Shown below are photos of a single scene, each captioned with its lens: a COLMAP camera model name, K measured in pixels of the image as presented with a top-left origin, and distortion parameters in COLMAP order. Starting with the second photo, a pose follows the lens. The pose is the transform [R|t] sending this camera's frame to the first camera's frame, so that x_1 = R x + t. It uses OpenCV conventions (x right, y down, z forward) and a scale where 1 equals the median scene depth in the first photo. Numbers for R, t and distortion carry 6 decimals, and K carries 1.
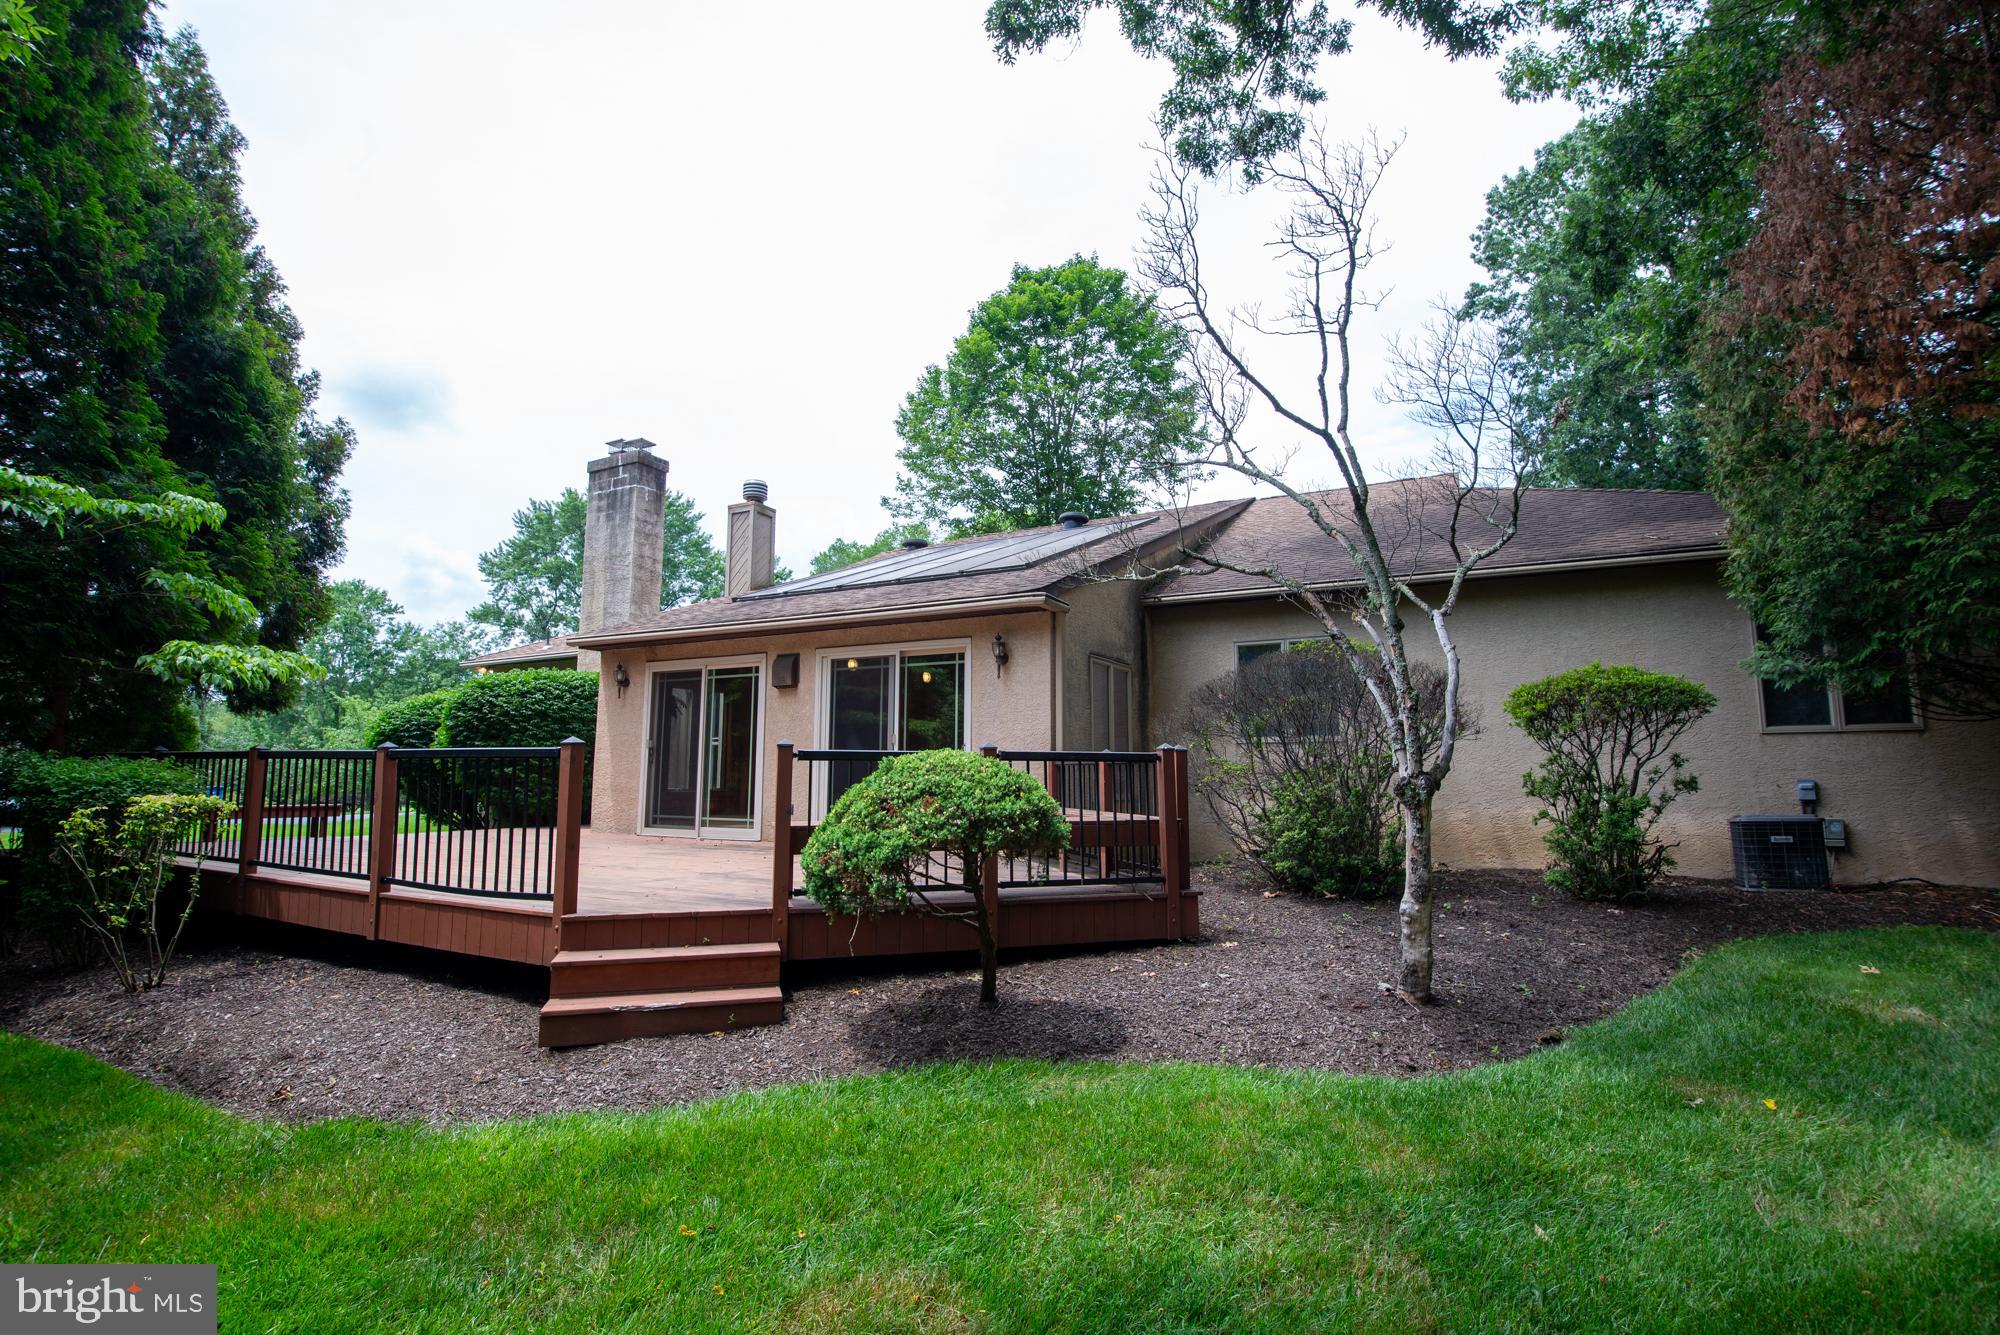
lens RADIAL K [[900.1, 0, 992.0], [0, 900.1, 650.6], [0, 0, 1]] dist [-0.009989, -0.001292]
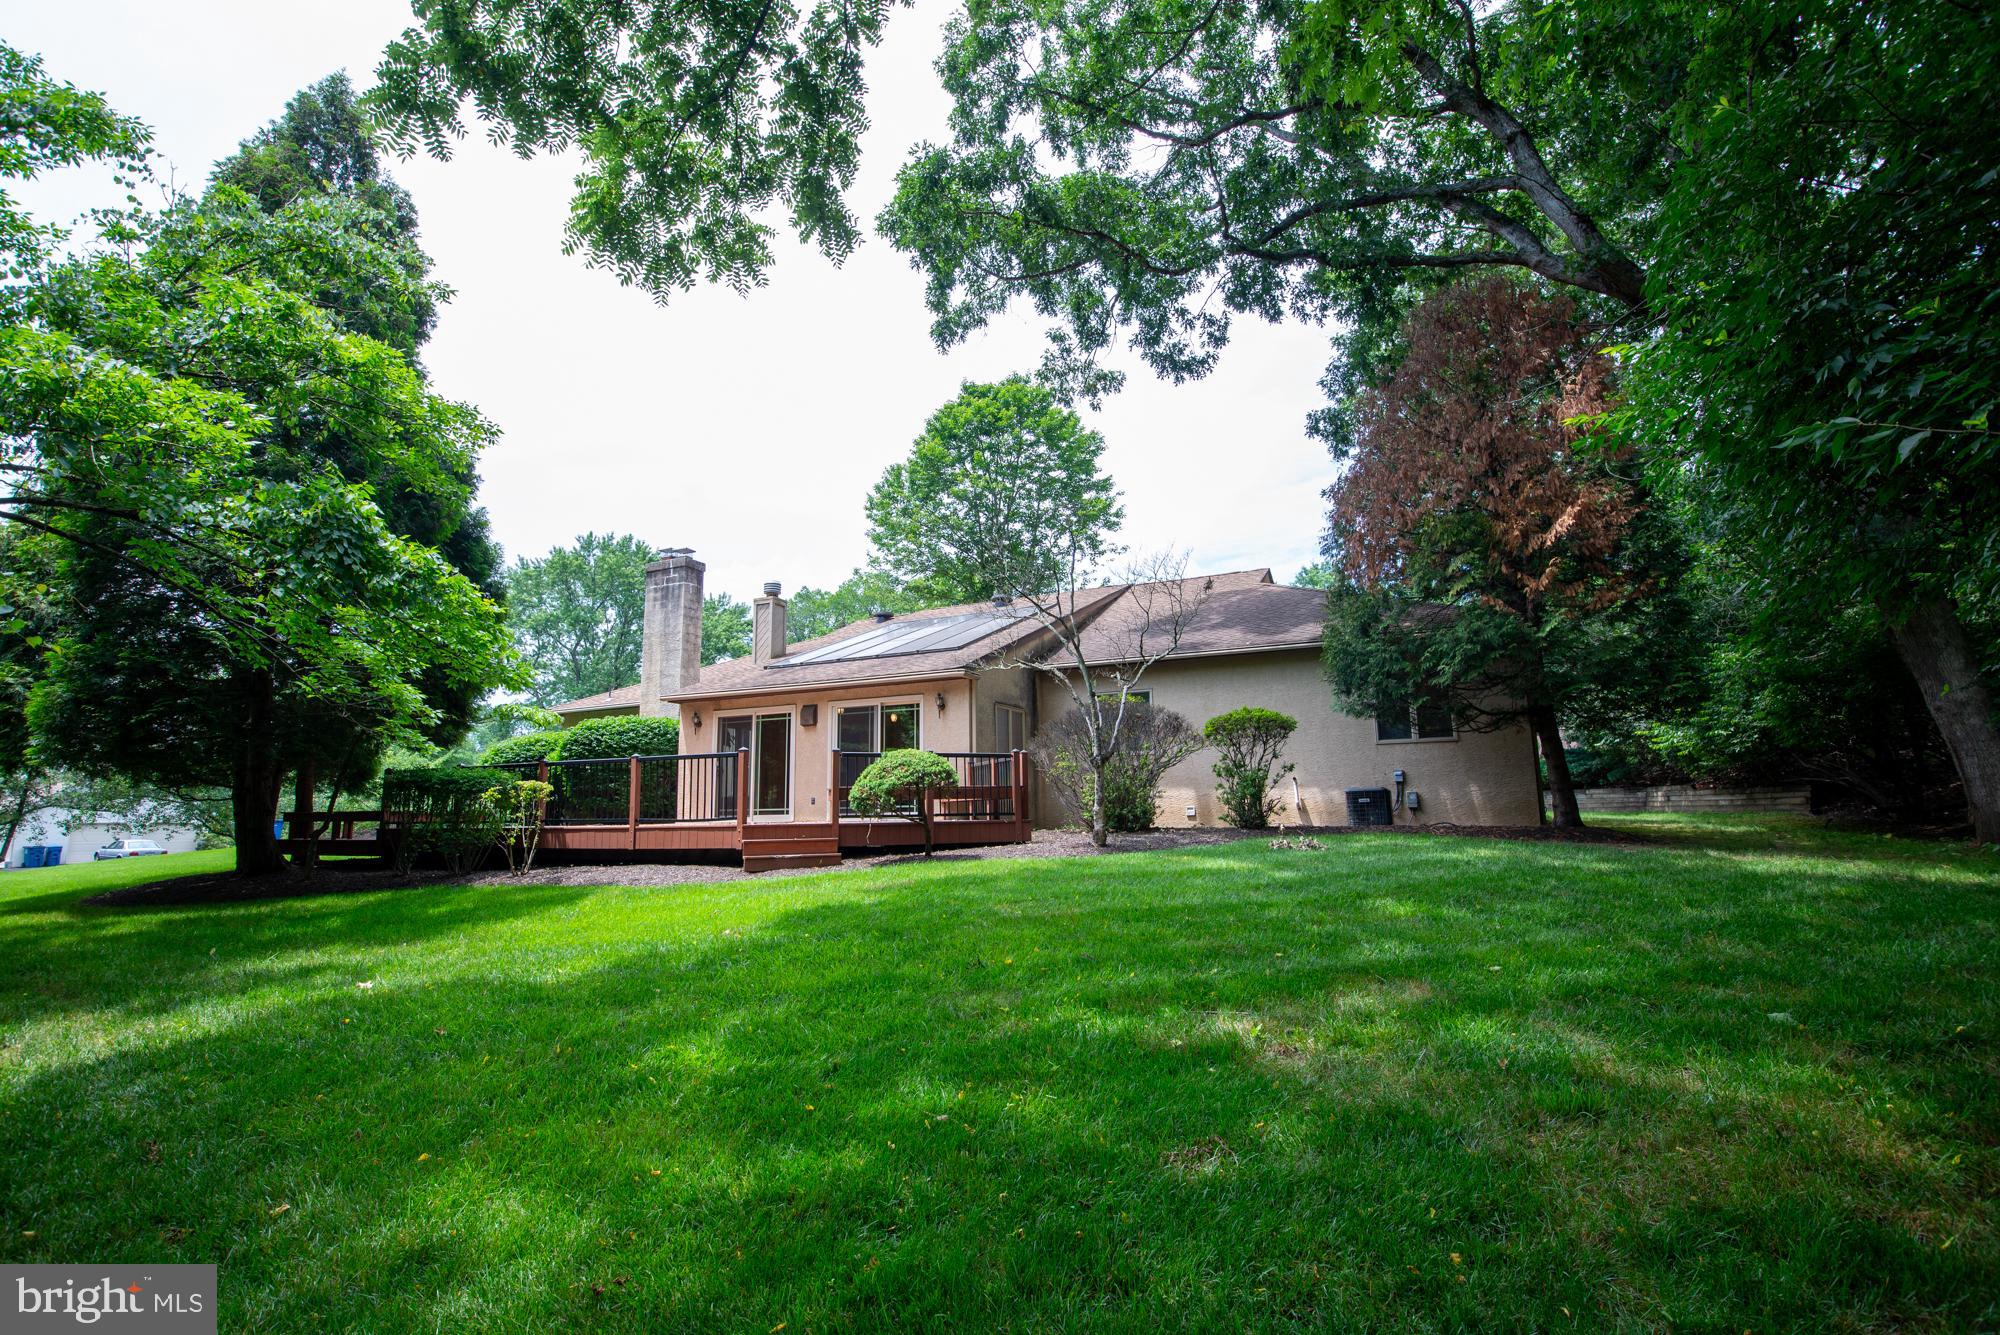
lens RADIAL K [[915.3, 0, 1034.5], [0, 915.3, 642.9], [0, 0, 1]] dist [-0.002285, 0.000046]
pose [[0.996107, -0.005731, 0.087961, 0.019500], [0.010053, 0.998759, -0.048770, -0.014585], [-0.087572, 0.049464, 0.994929, -0.423233]]
